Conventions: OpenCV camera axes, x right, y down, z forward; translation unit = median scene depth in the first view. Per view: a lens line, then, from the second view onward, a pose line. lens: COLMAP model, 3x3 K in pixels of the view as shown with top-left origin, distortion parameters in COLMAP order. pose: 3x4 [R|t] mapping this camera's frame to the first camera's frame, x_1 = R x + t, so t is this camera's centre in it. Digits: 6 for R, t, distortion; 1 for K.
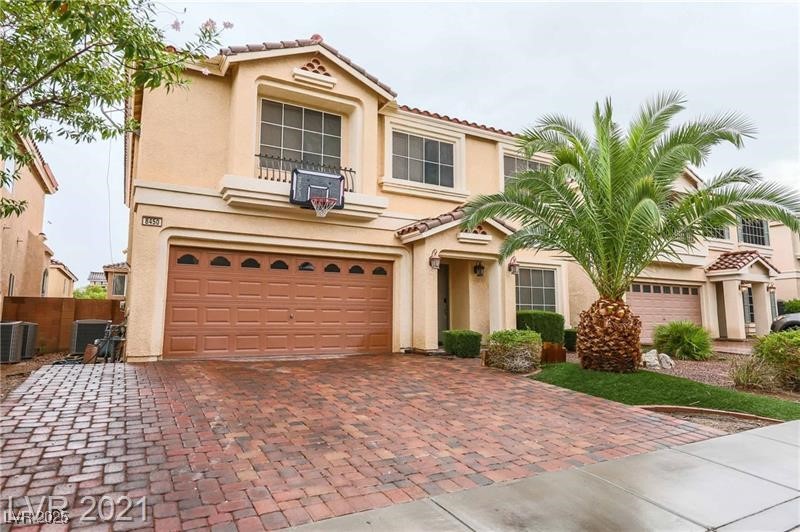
lens RADIAL K [[501.1, 0, 400.0], [0, 501.1, 266.0], [0, 0, 1]] dist [-0.089131, -0.000129]
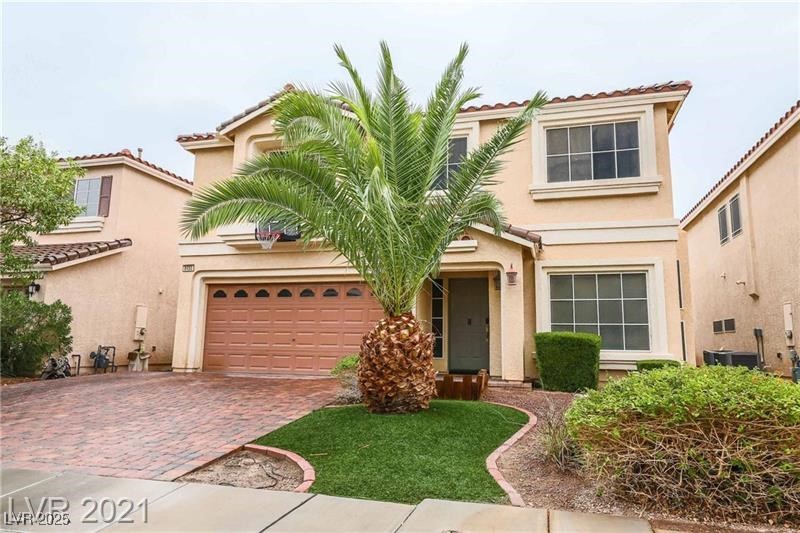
lens RADIAL K [[487.1, 0, 400.0], [0, 487.1, 266.5], [0, 0, 1]] dist [-0.047164, -0.000066]
pose [[0.692965, -0.103847, -0.713453, 0.761797], [0.062521, 0.994500, -0.084029, 0.048103], [0.718255, 0.013624, 0.695646, 0.434406]]
